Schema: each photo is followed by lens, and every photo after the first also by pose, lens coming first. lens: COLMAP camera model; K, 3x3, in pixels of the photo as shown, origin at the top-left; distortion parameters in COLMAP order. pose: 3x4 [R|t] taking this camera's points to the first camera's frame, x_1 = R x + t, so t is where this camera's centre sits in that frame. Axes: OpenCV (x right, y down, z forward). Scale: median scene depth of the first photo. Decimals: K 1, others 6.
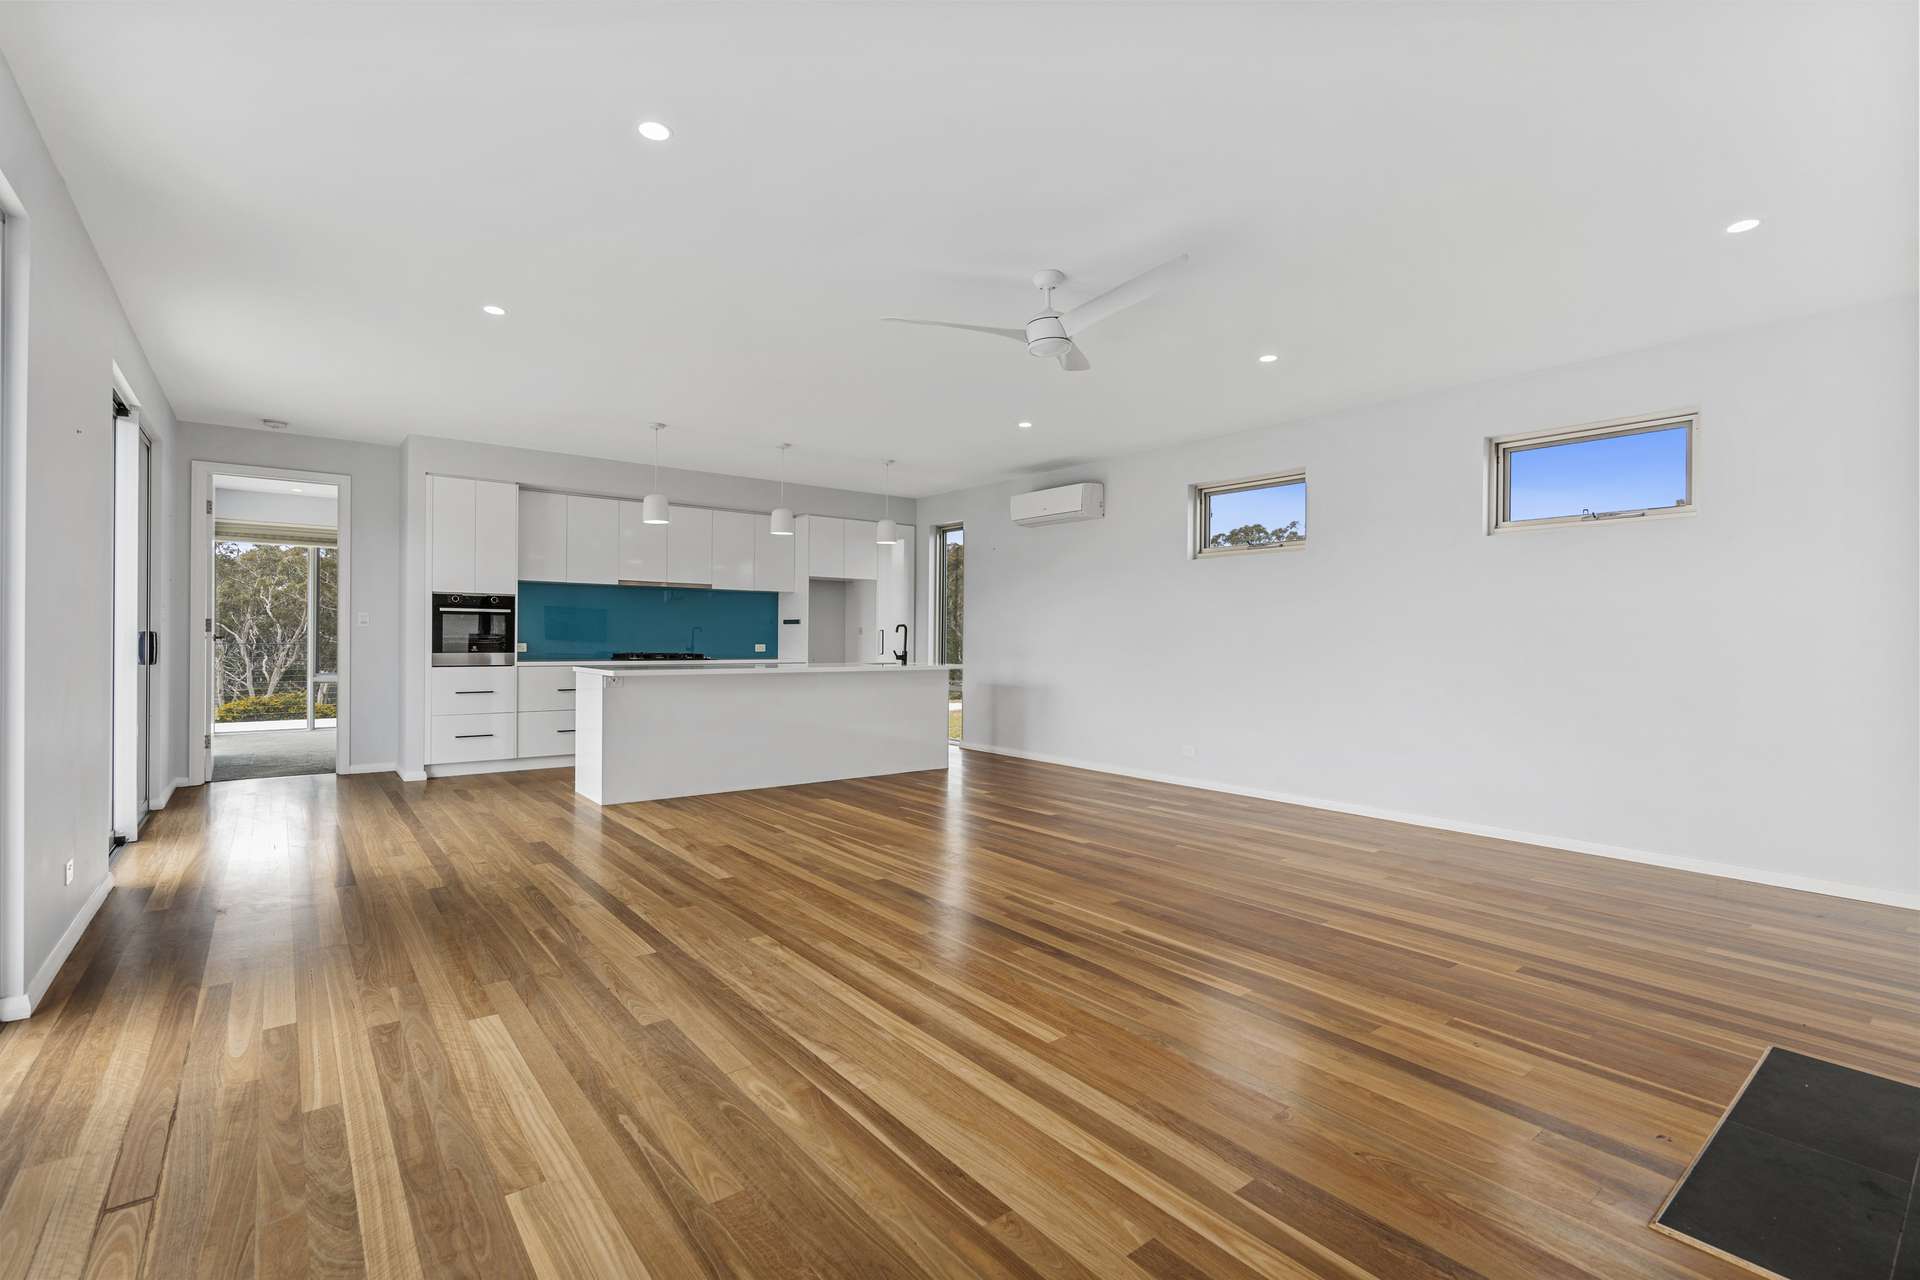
lens RADIAL K [[866.6, 0, 968.3], [0, 866.6, 643.1], [0, 0, 1]] dist [0.003446, 0.000234]
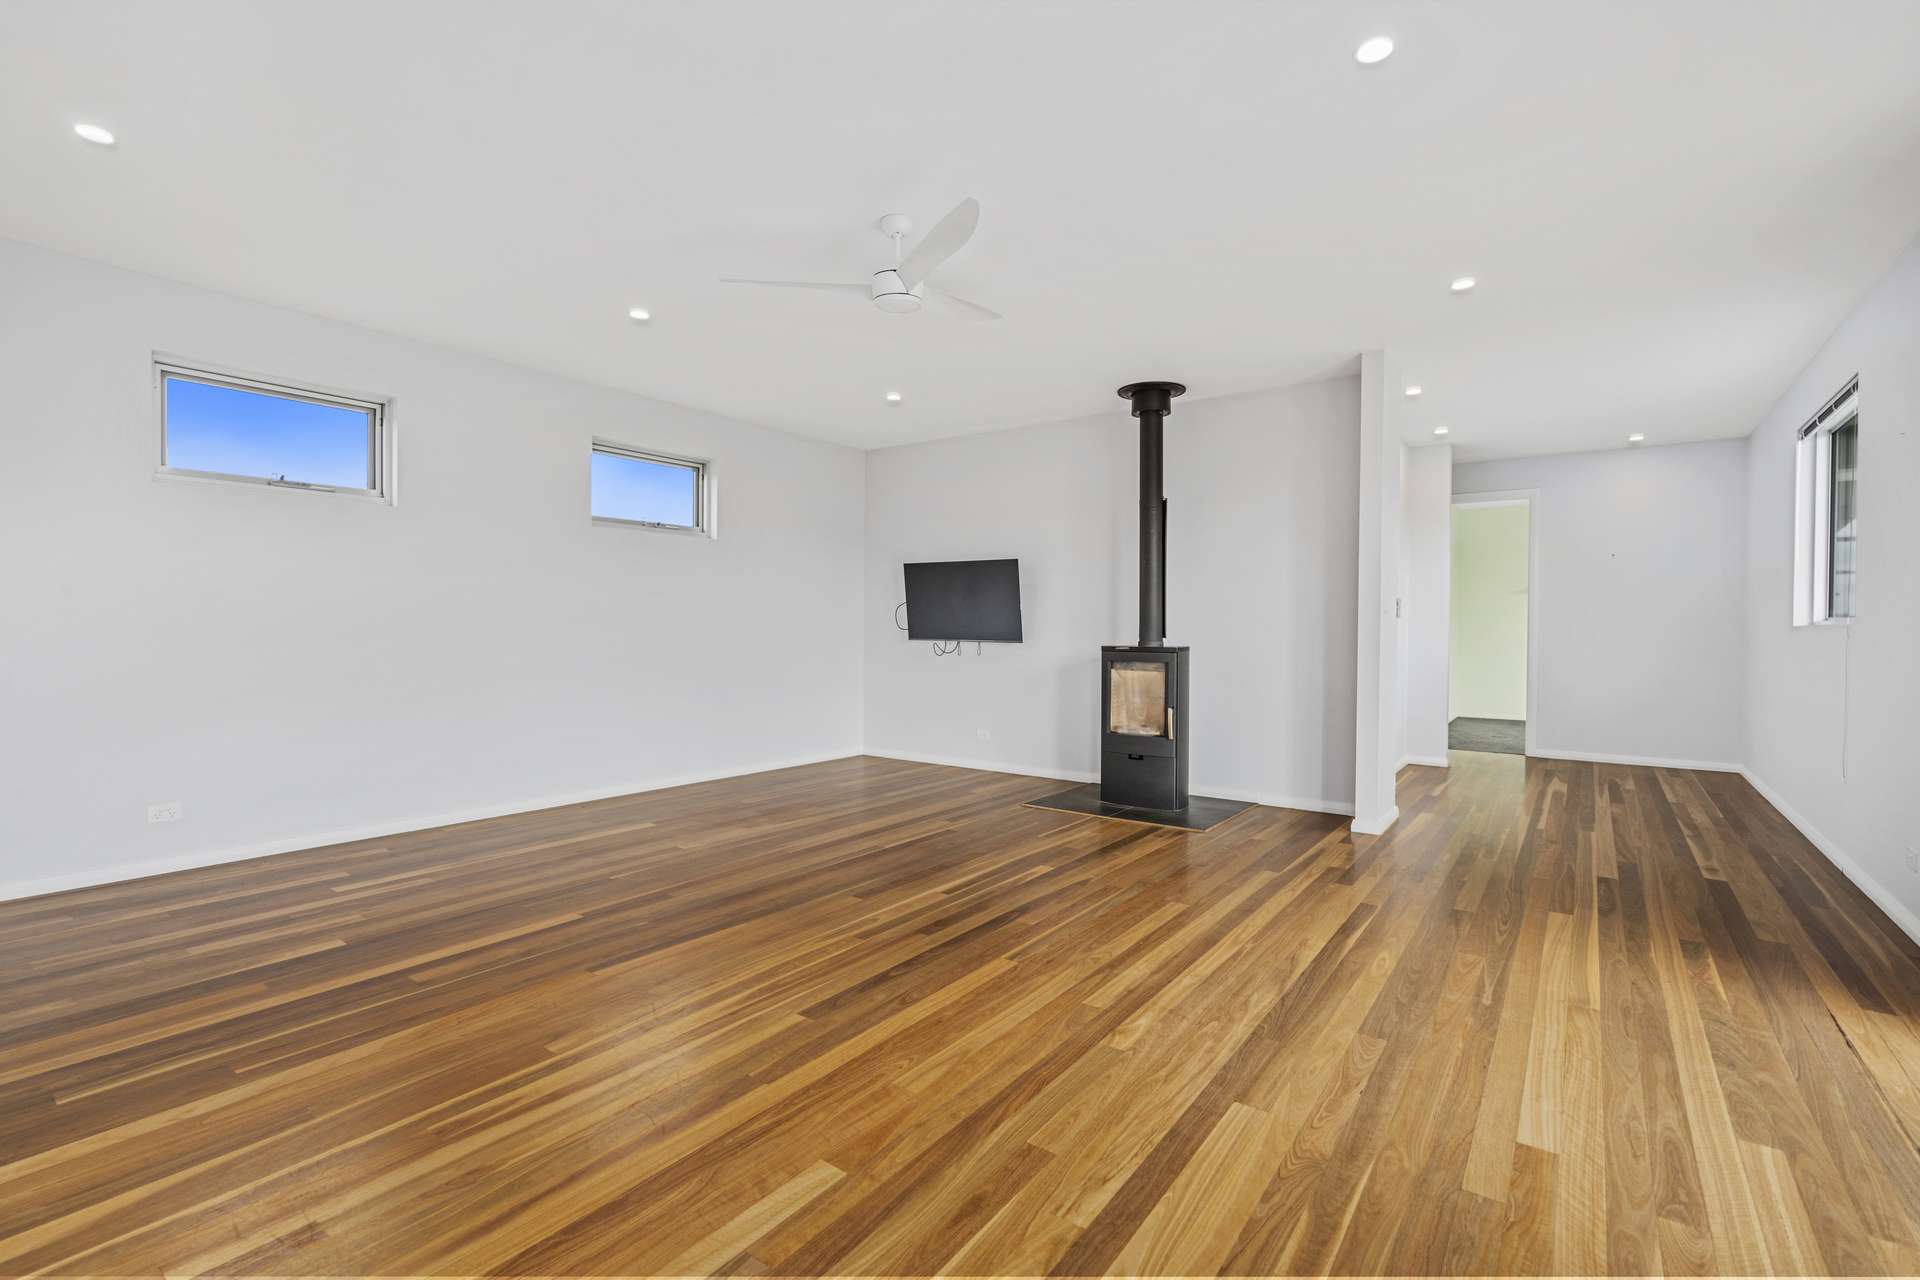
lens RADIAL K [[866.6, 0, 973.9], [0, 866.6, 634.9], [0, 0, 1]] dist [0.003446, 0.000234]
pose [[-0.275620, -0.017492, 0.961107, -0.760445], [-0.003073, 0.999845, 0.017316, -0.005383], [-0.961262, 0.001819, -0.275631, 1.122250]]
